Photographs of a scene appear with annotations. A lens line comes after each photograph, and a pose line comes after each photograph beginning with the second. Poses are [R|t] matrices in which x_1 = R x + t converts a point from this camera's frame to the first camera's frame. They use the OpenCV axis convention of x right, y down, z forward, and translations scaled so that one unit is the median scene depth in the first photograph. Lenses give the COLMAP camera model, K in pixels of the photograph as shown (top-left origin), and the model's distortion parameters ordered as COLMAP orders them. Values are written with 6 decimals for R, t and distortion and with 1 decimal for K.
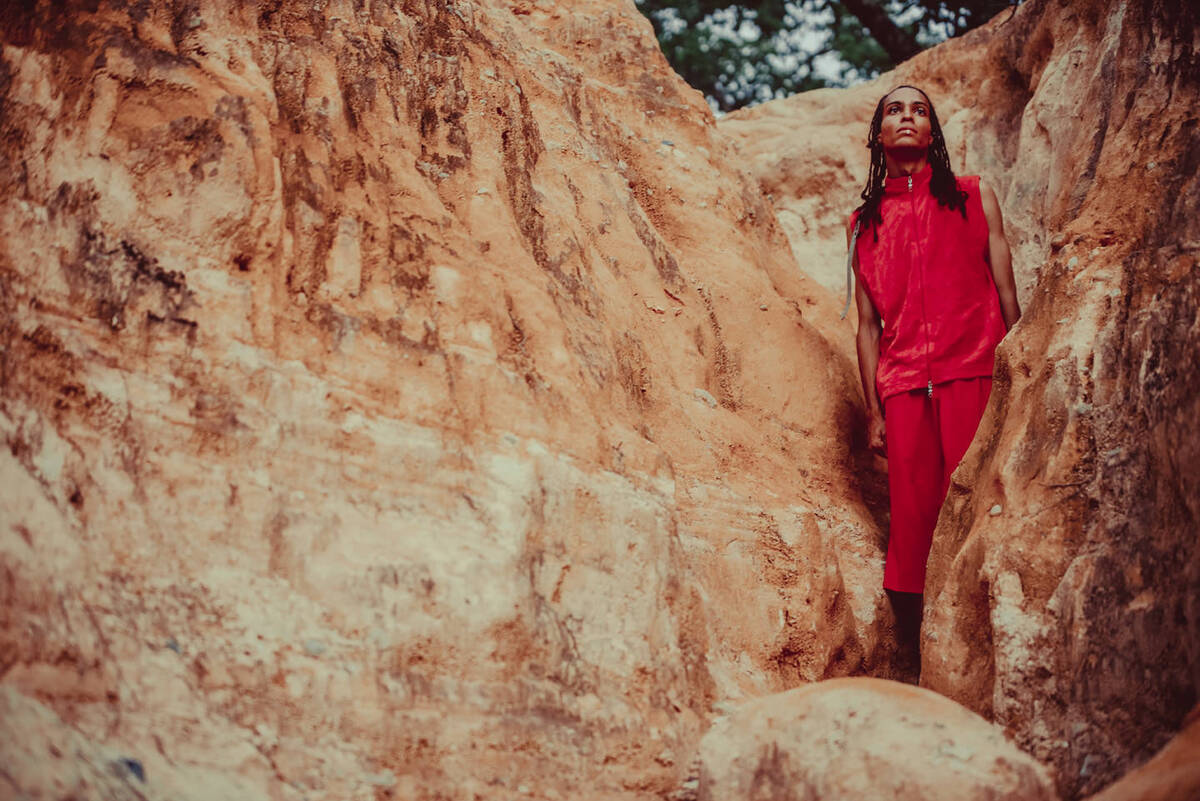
lens RADIAL K [[2434.4, 0, 600.0], [0, 2434.4, 400.5], [0, 0, 1]] dist [-0.278697, 0.594559]
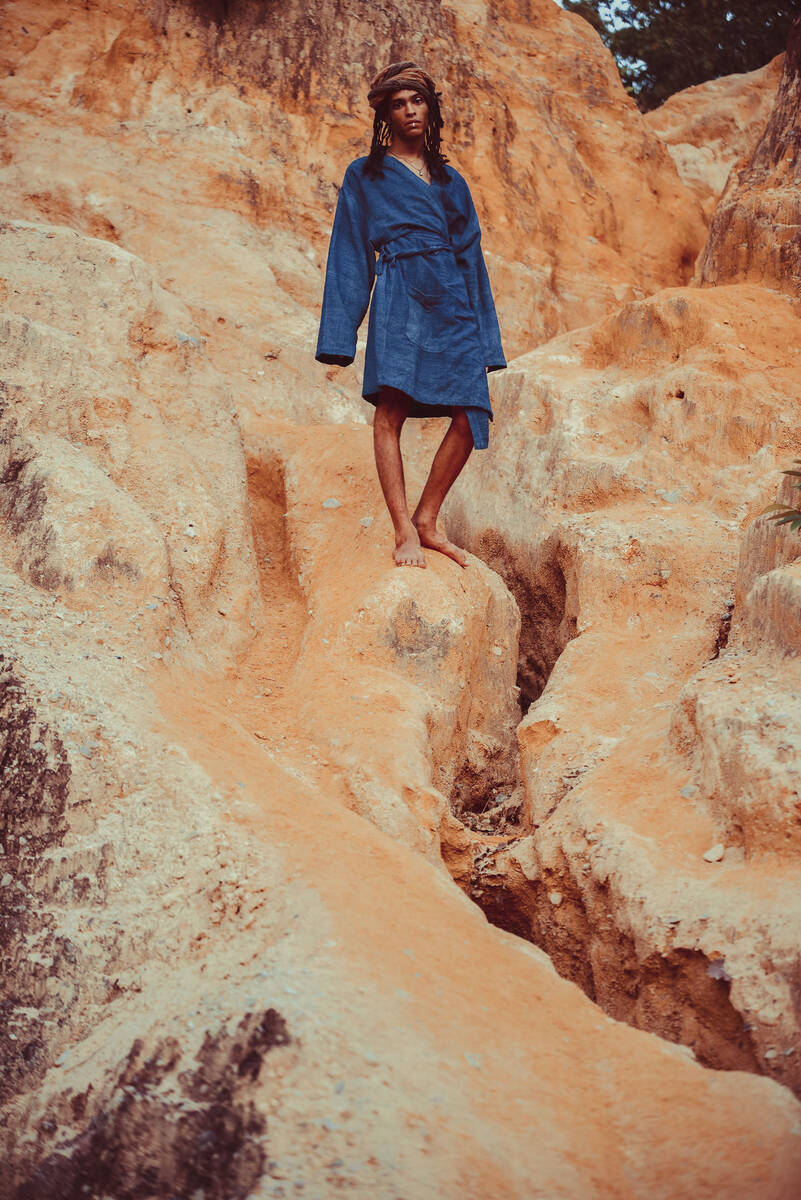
lens RADIAL K [[2434.4, 0, 400.5], [0, 2434.4, 600.0], [0, 0, 1]] dist [-0.278697, 0.594559]
pose [[0.983974, -0.008792, -0.178093, 0.285632], [0.029549, 0.993014, 0.114238, 0.074505], [0.175845, -0.117670, 0.977360, -1.361469]]
